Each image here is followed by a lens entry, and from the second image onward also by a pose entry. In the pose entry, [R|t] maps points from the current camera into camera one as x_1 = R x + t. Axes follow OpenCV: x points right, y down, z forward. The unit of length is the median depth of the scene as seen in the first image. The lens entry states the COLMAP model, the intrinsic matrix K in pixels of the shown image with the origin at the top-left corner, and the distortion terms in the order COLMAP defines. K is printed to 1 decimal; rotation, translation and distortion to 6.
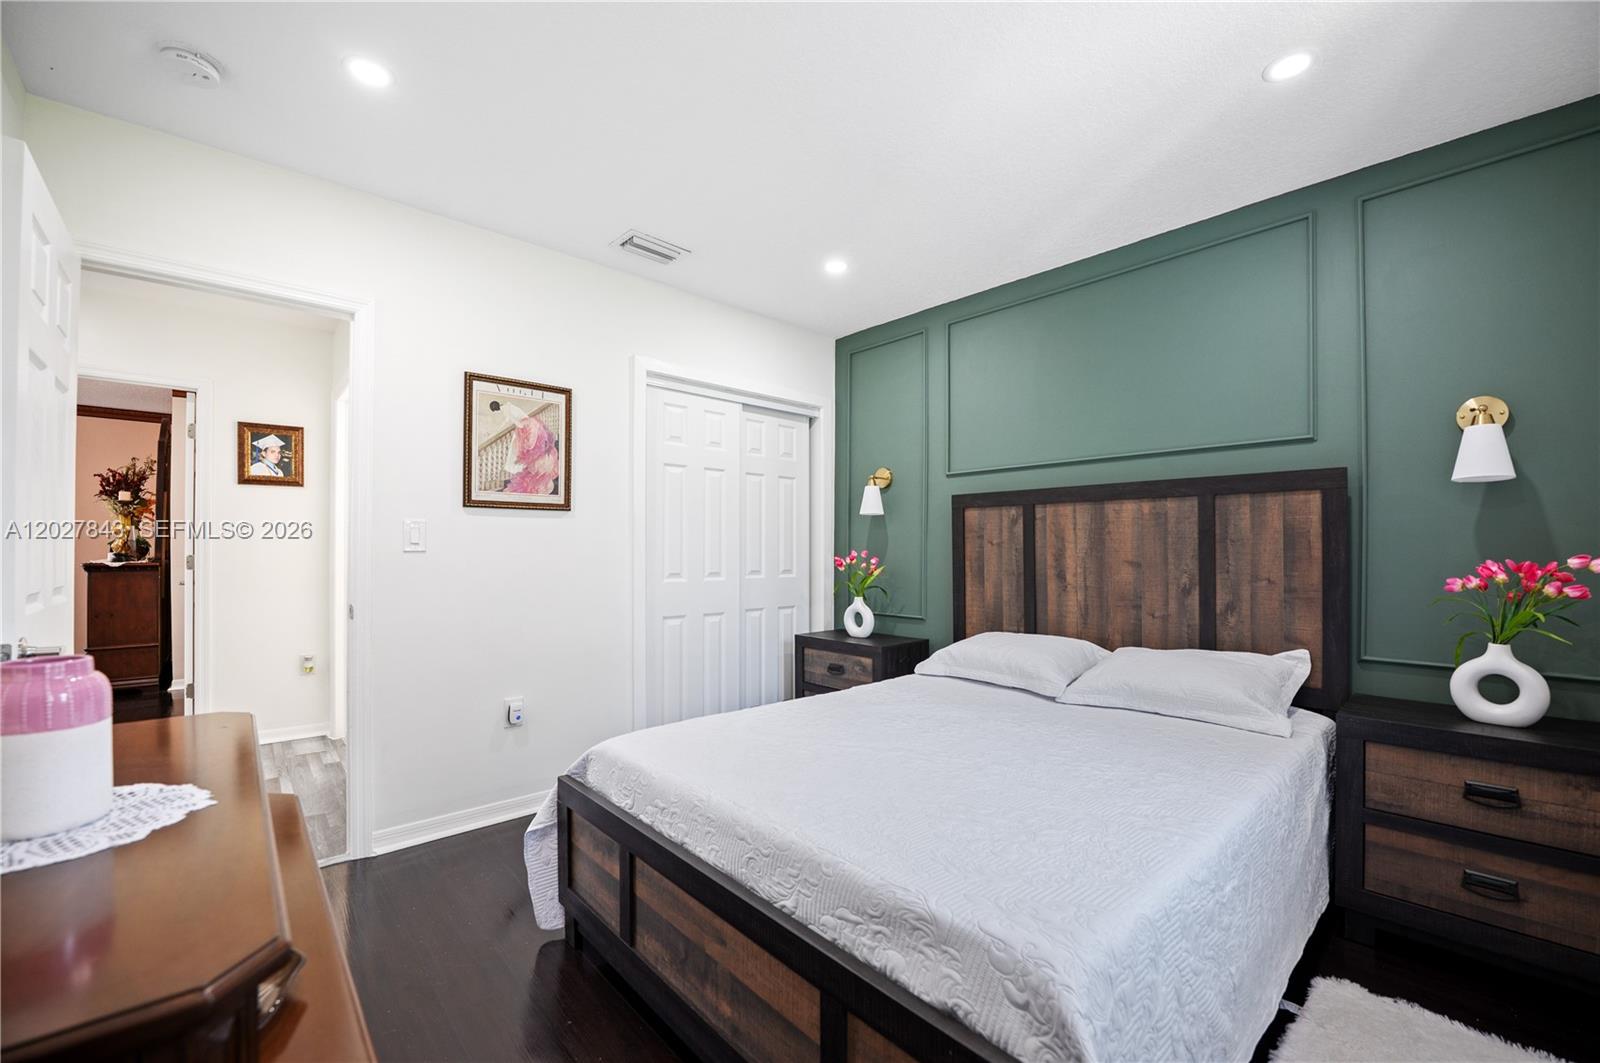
lens RADIAL K [[646.2, 0, 800.9], [0, 646.2, 522.5], [0, 0, 1]] dist [-0.015967, 0.000126]
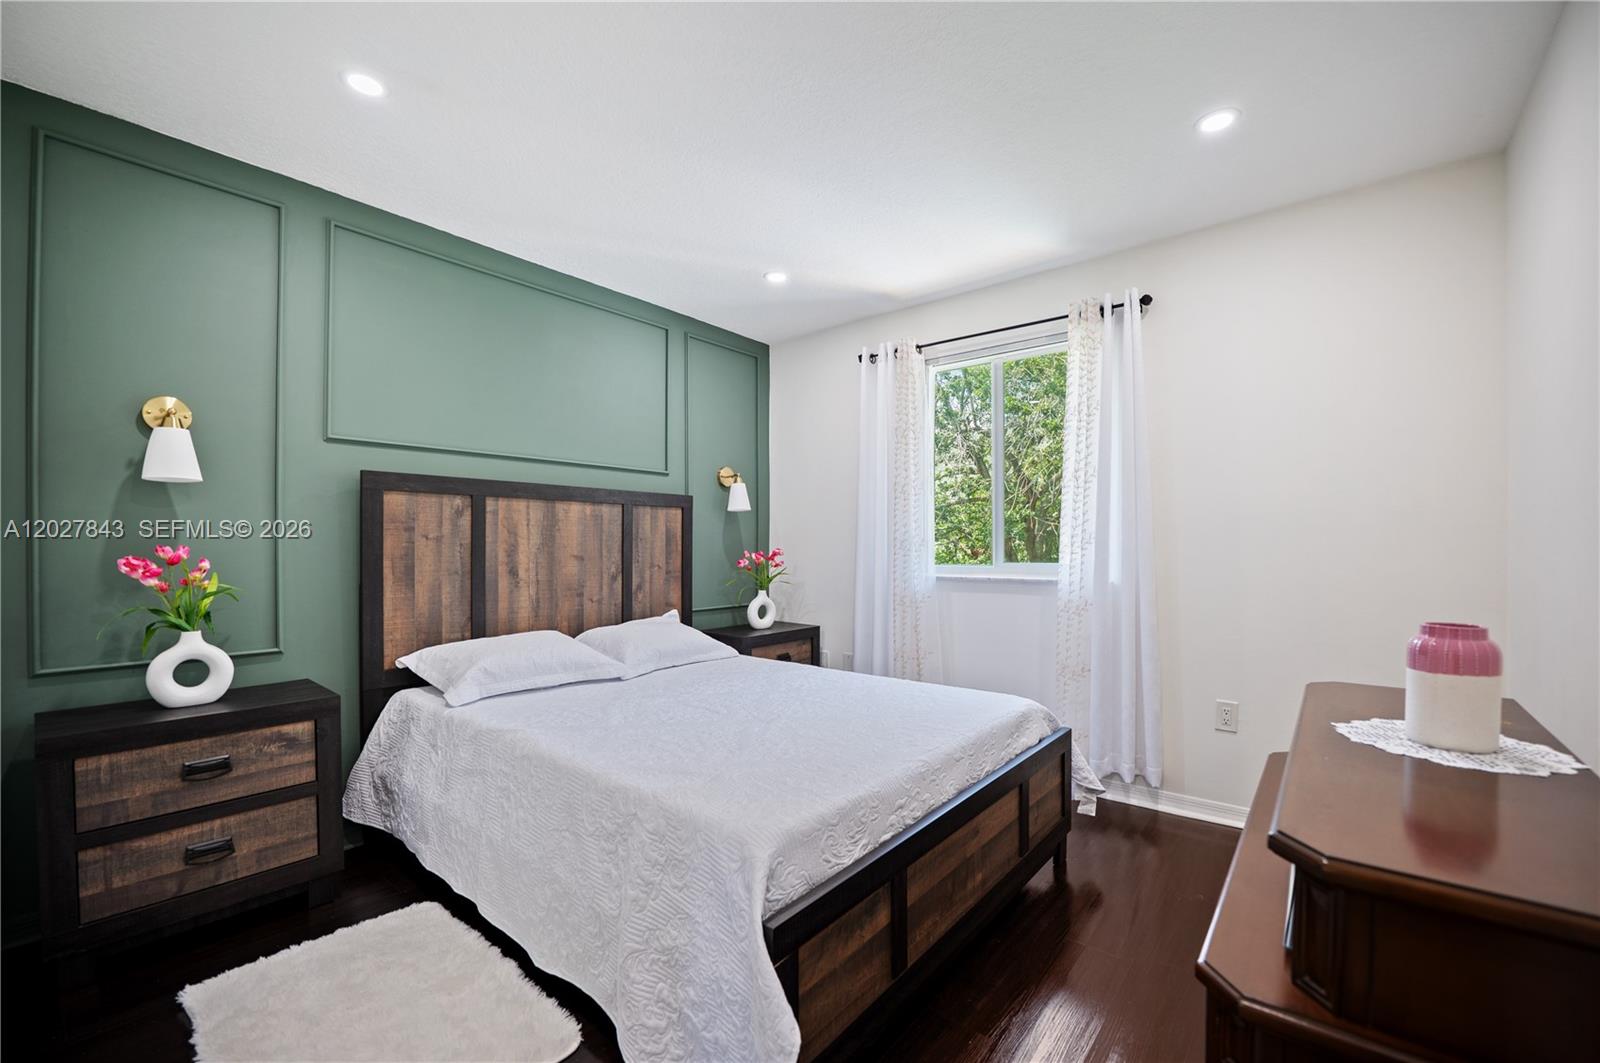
lens RADIAL K [[646.2, 0, 794.6], [0, 646.2, 554.2], [0, 0, 1]] dist [-0.015967, 0.000126]
pose [[-0.131194, -0.012487, 0.991278, -0.638258], [-0.042376, 0.999077, 0.006977, 0.031193], [-0.990451, -0.041091, -0.131602, 0.716189]]
